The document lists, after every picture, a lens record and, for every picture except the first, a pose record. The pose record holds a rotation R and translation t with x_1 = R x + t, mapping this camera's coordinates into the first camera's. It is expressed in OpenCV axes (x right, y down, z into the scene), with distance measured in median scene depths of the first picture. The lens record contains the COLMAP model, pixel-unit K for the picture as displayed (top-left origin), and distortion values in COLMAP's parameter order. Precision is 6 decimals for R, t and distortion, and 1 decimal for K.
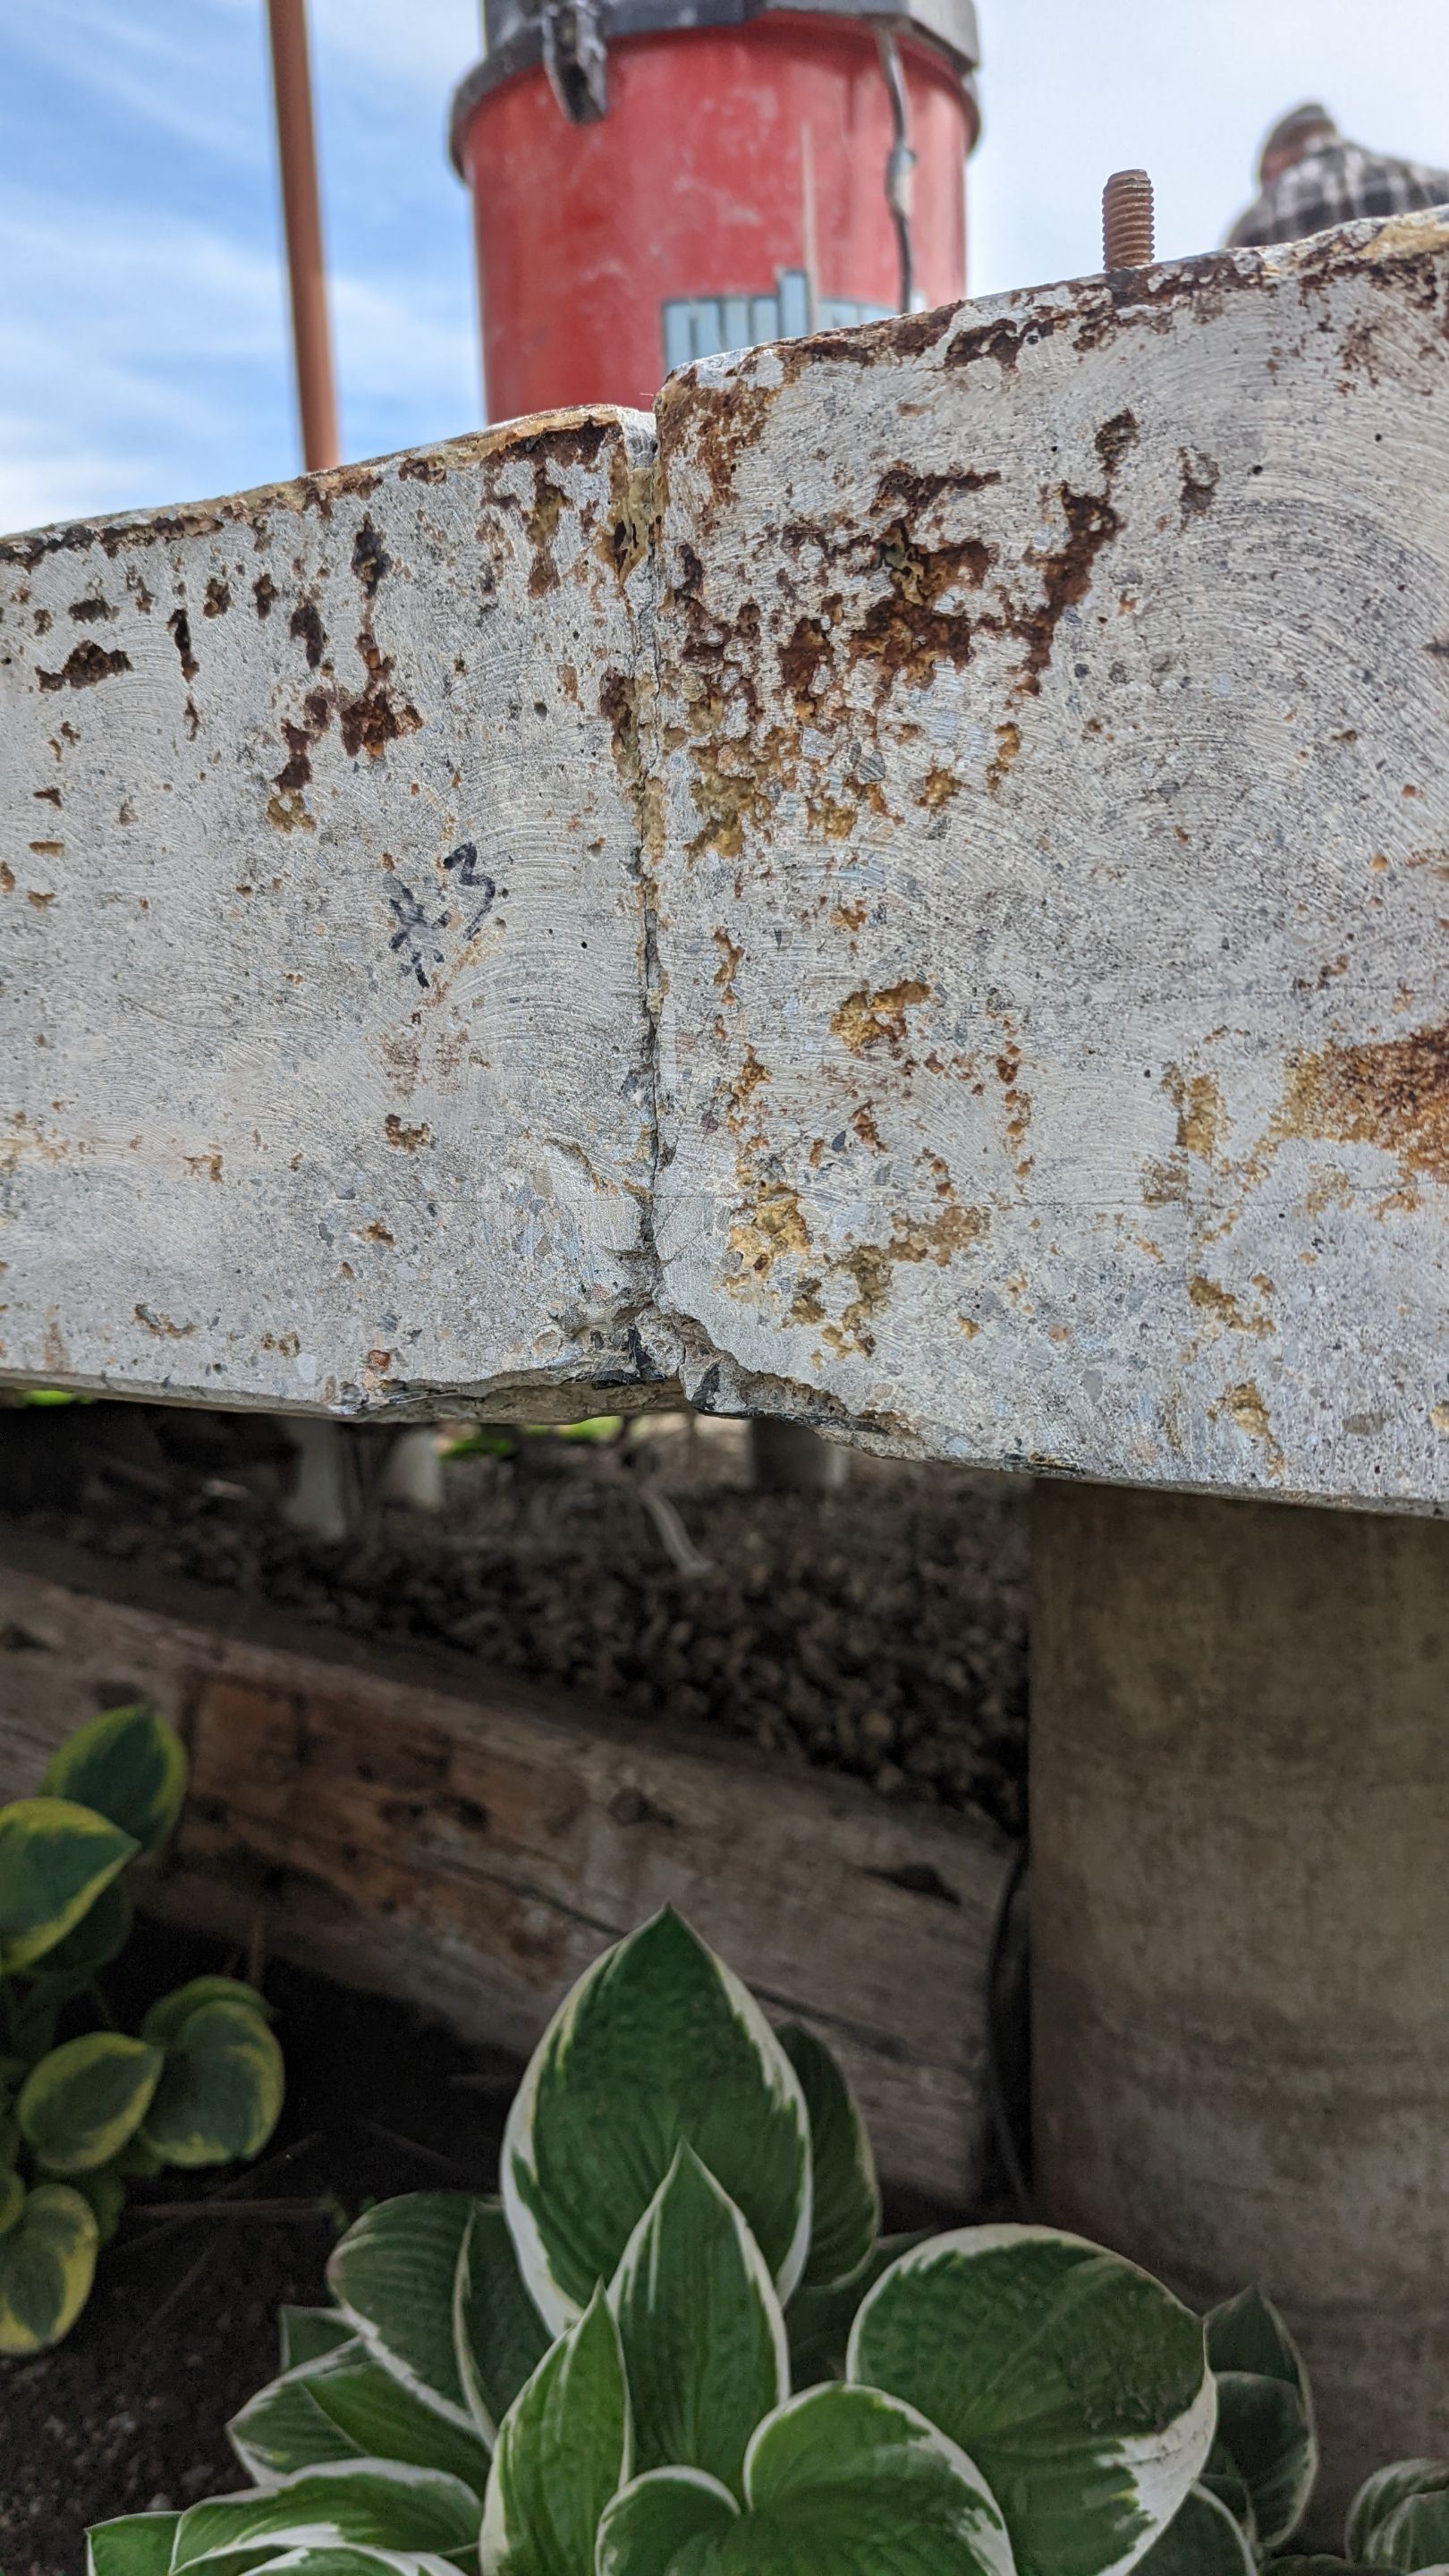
lens RADIAL K [[1923.4, 0, 702.4], [0, 1923.4, 1281.1], [0, 0, 1]] dist [0.027760, -0.052899]
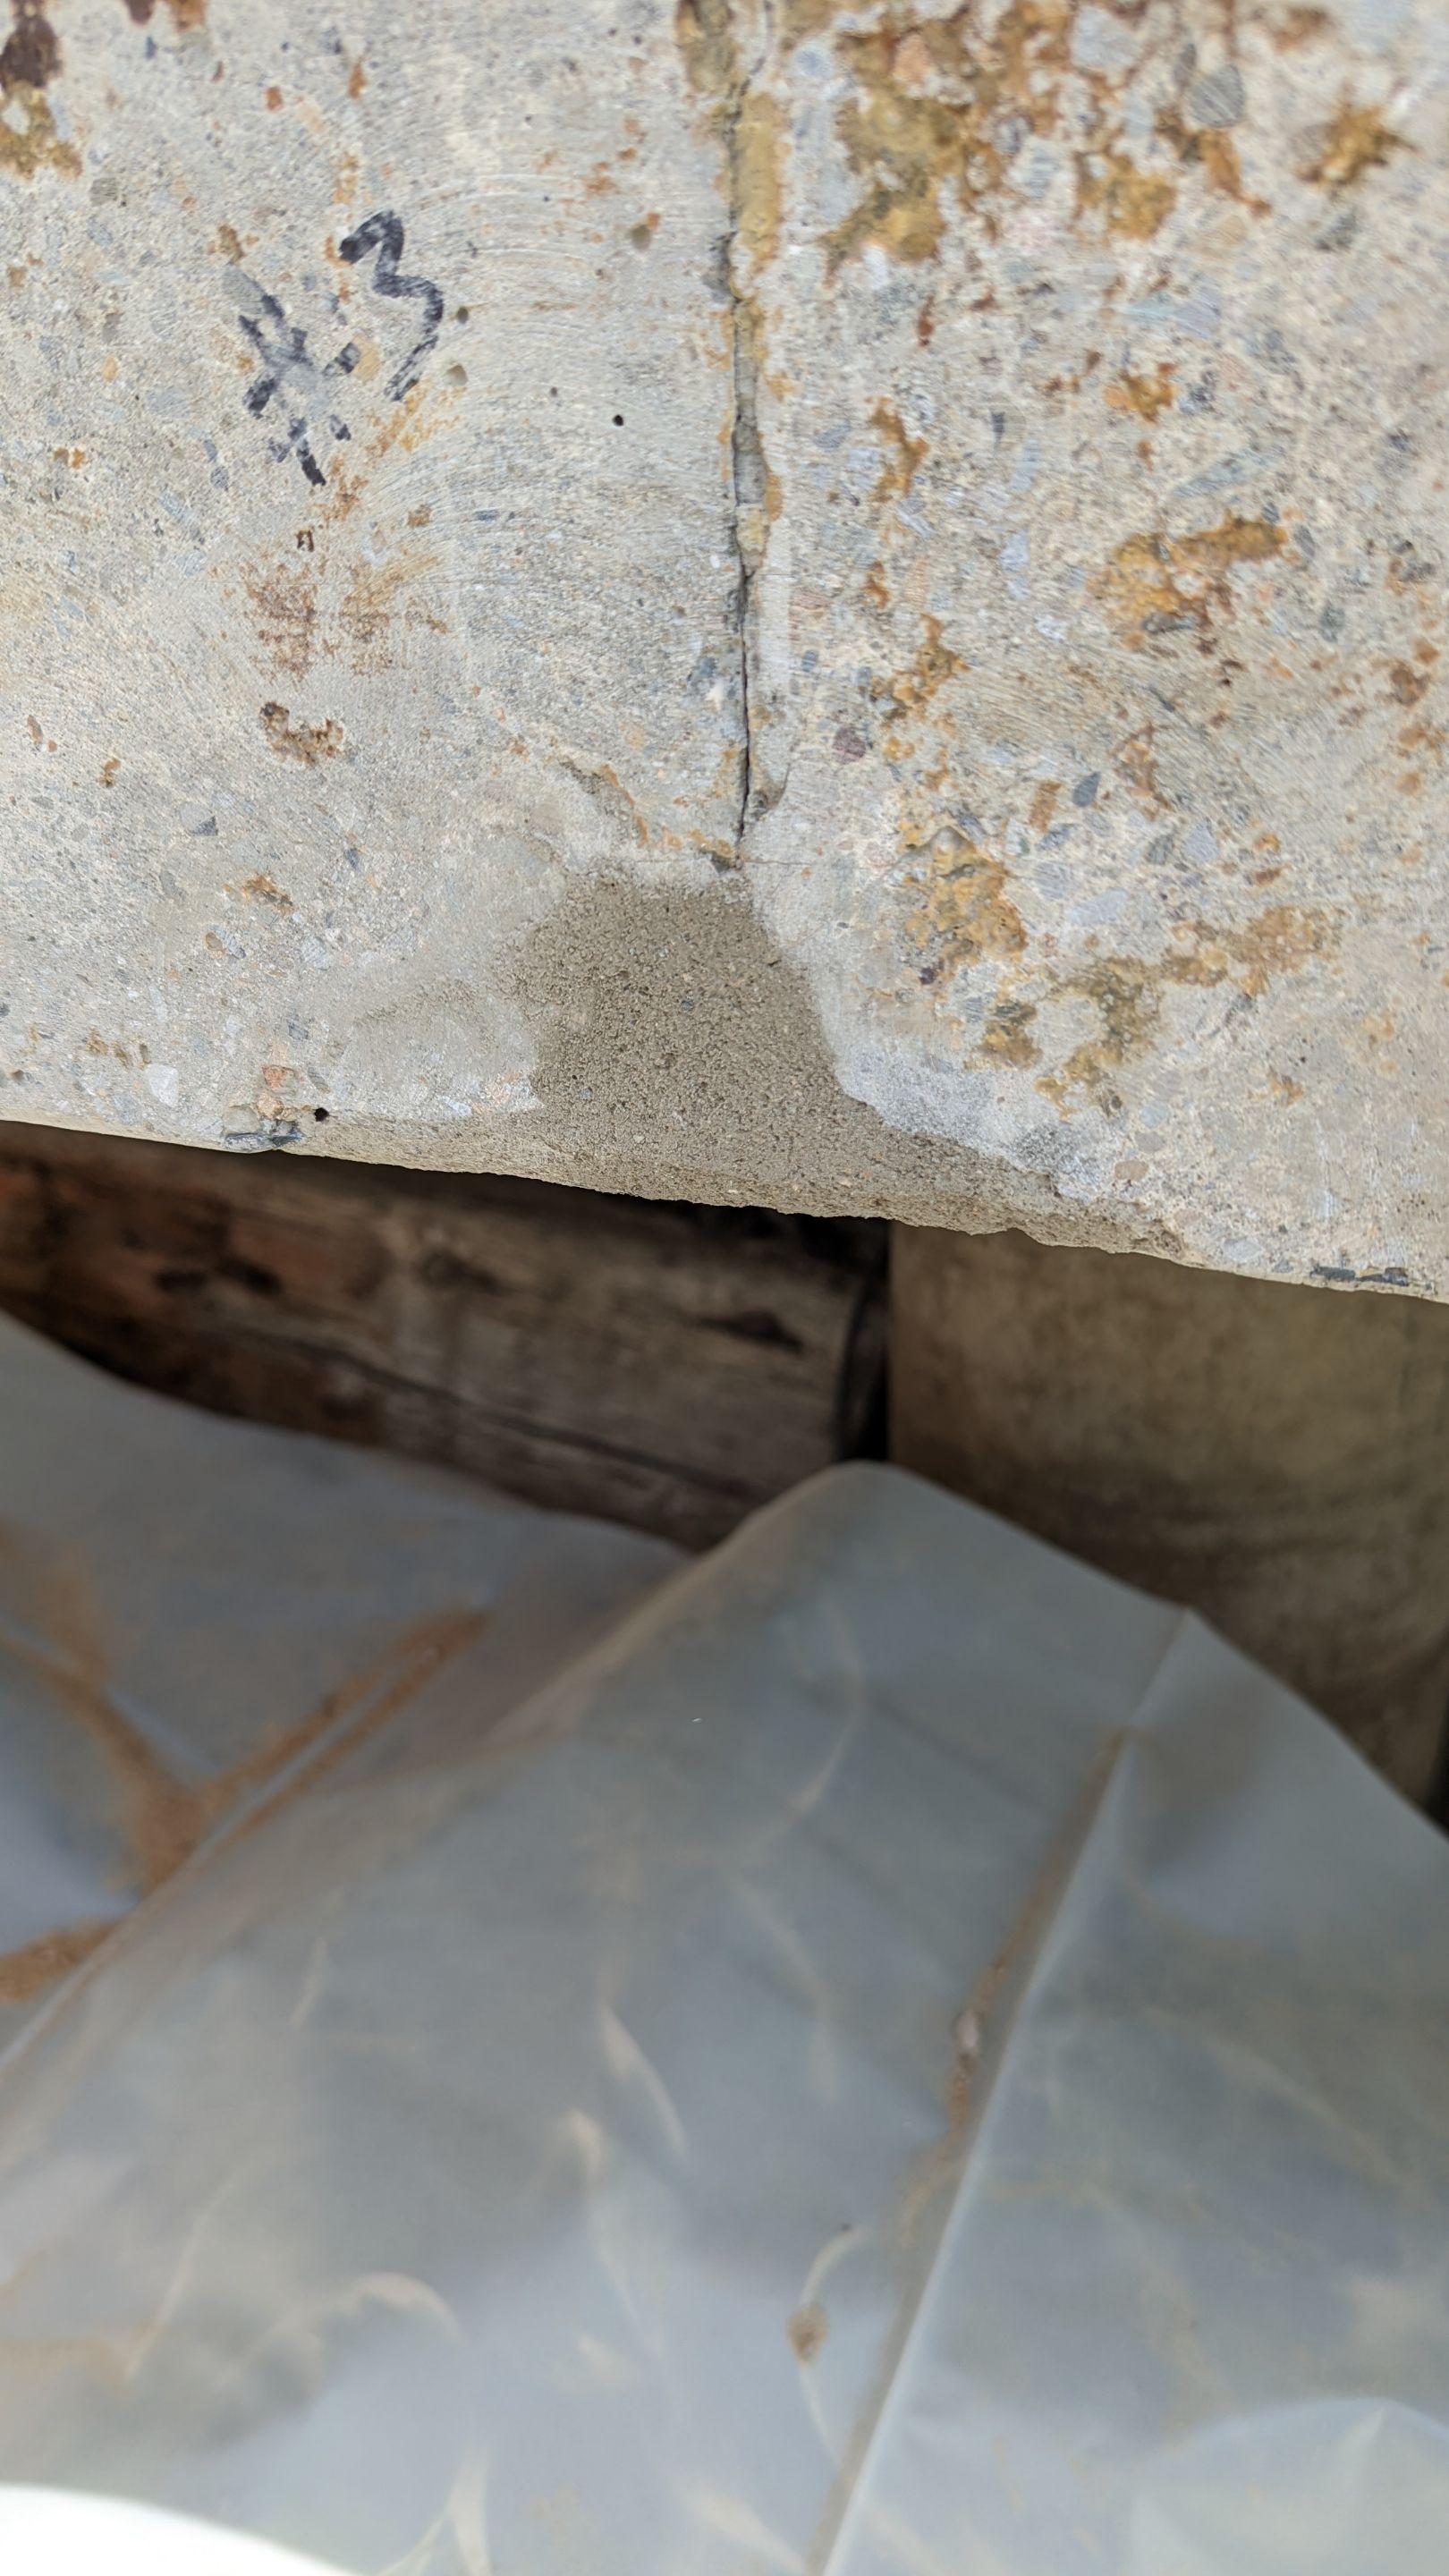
lens RADIAL K [[1923.4, 0, 702.4], [0, 1923.4, 1281.1], [0, 0, 1]] dist [0.027760, -0.052899]
pose [[0.985733, -0.083857, 0.145937, -0.138758], [0.026347, 0.933240, 0.358287, -0.137634], [-0.166239, -0.349330, 0.922135, 0.370571]]
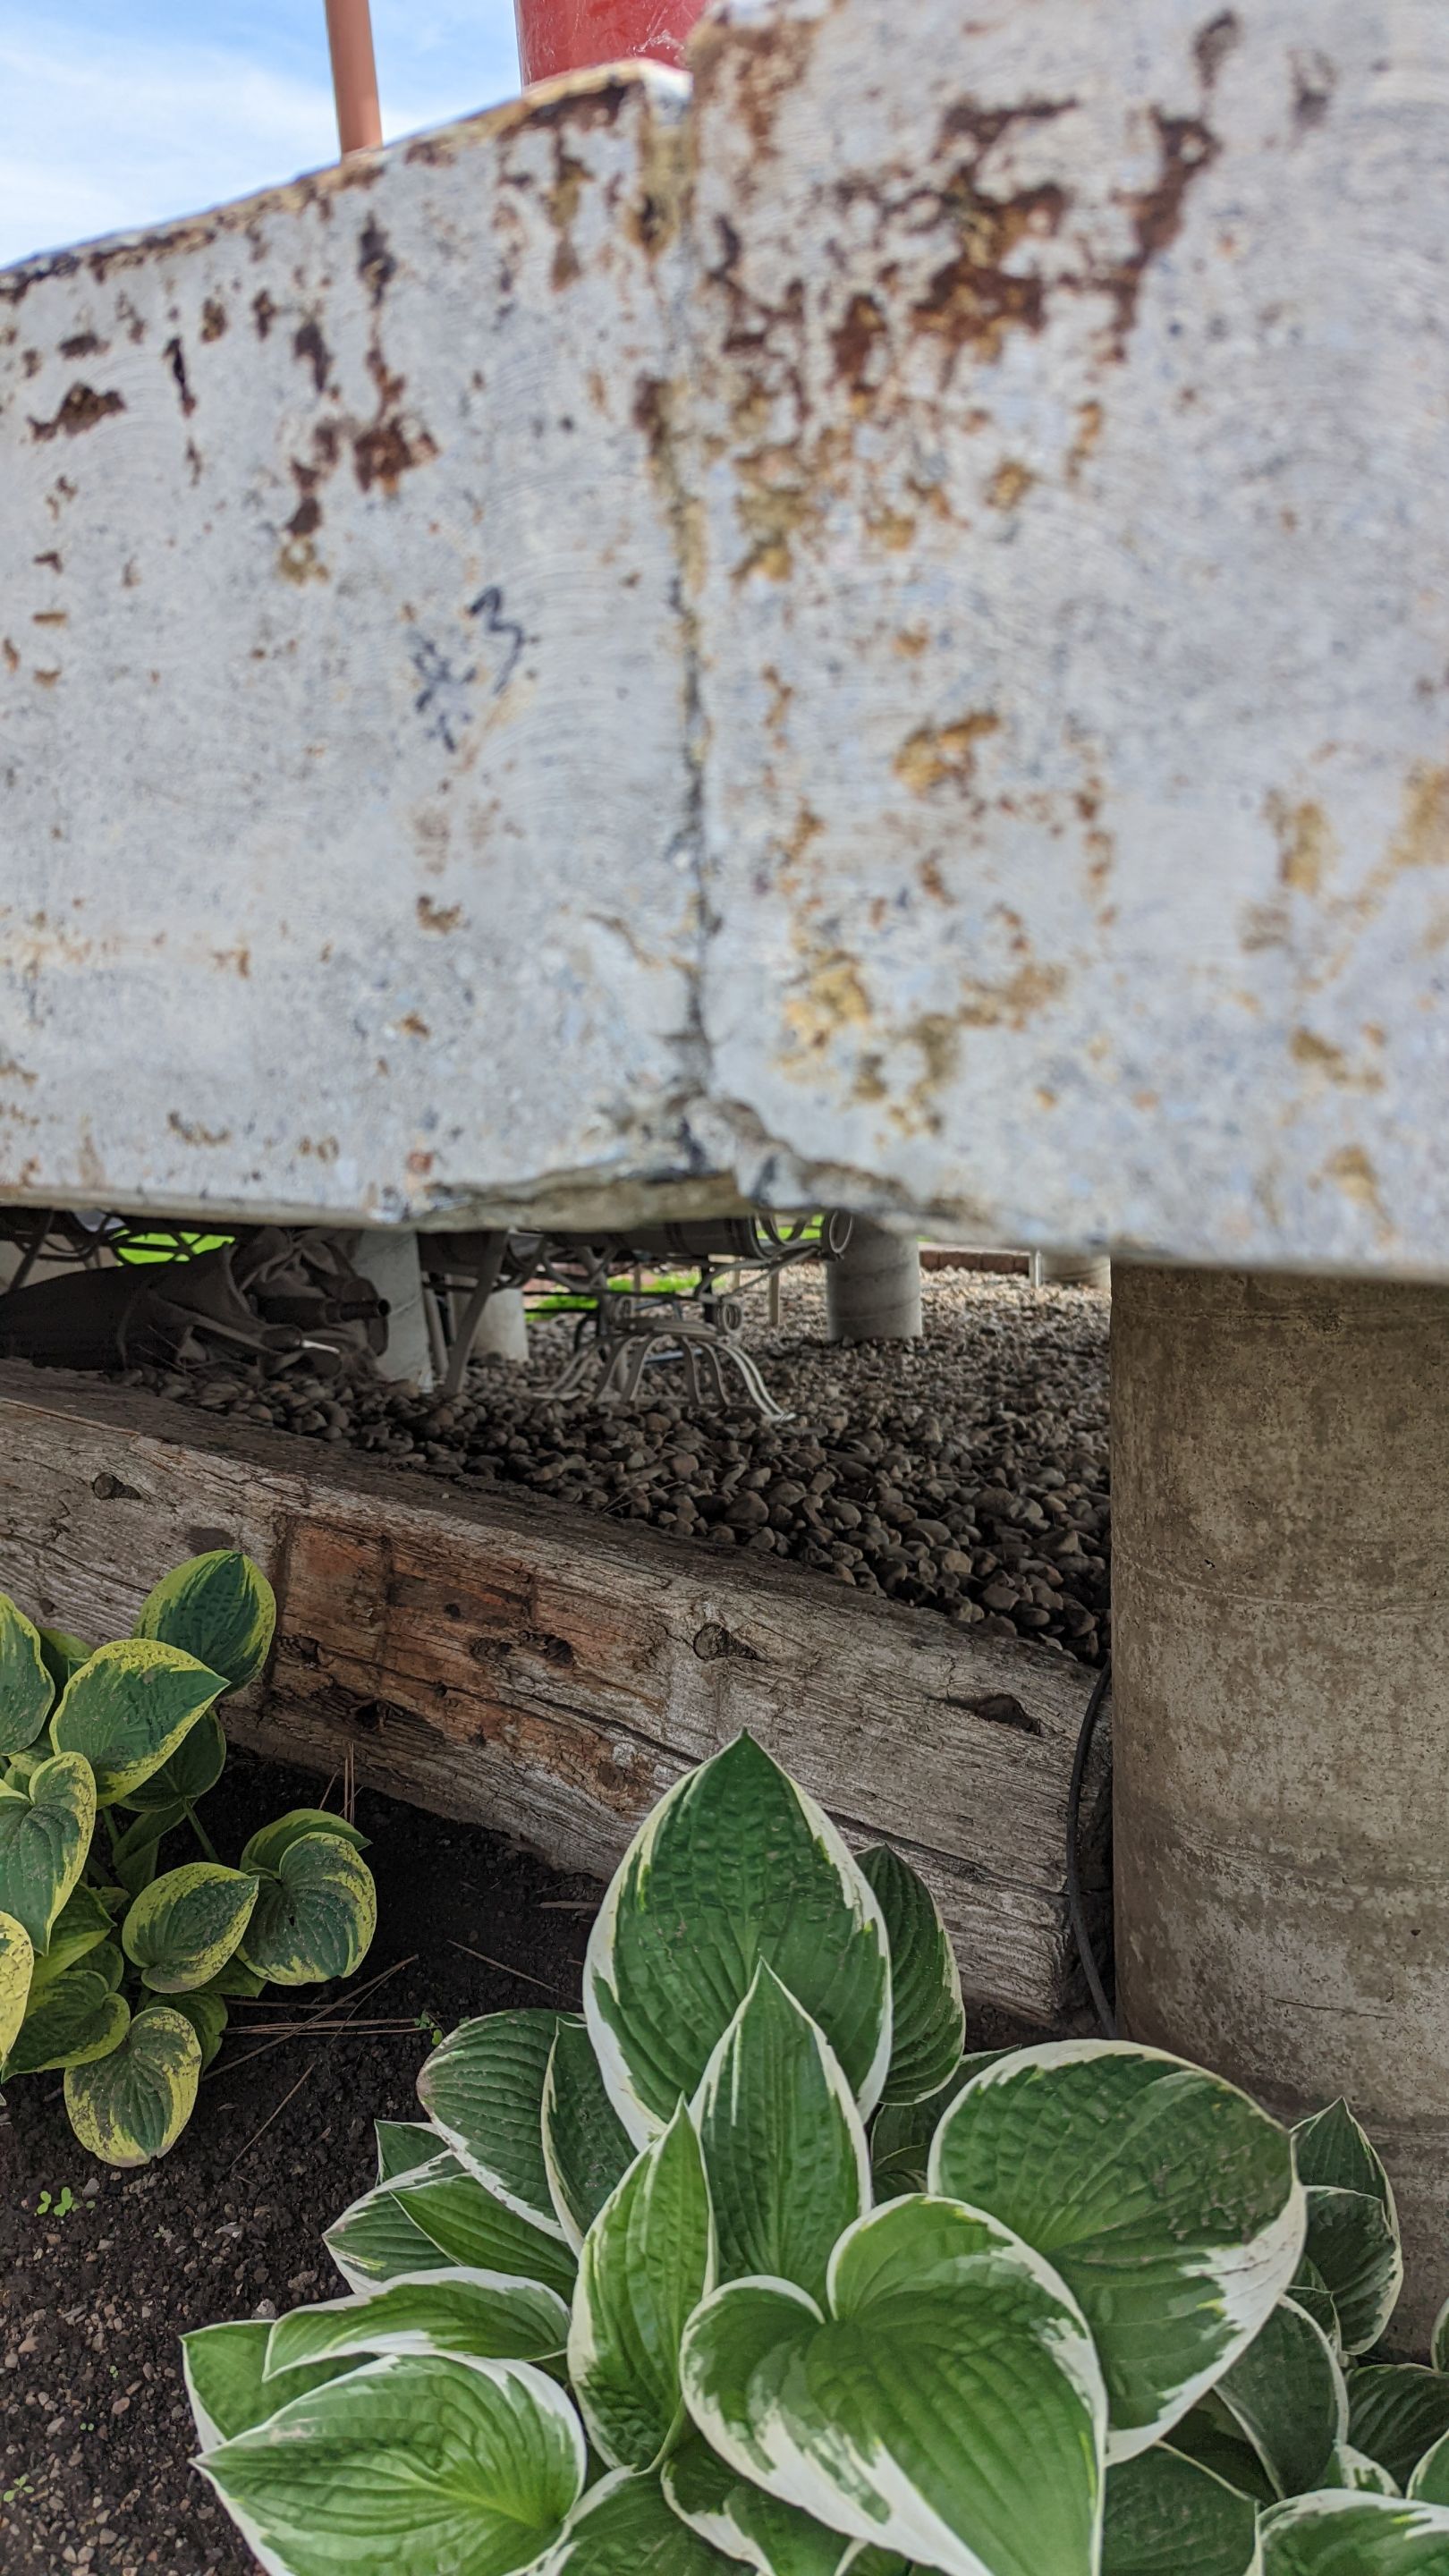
lens RADIAL K [[1875.5, 0, 717.7], [0, 1875.5, 1301.5], [0, 0, 1]] dist [0.048613, -0.050062]
pose [[0.999212, -0.015539, -0.036521, 0.012006], [0.018479, 0.996495, 0.081584, 0.039974], [0.035125, -0.082194, 0.995997, 0.084328]]
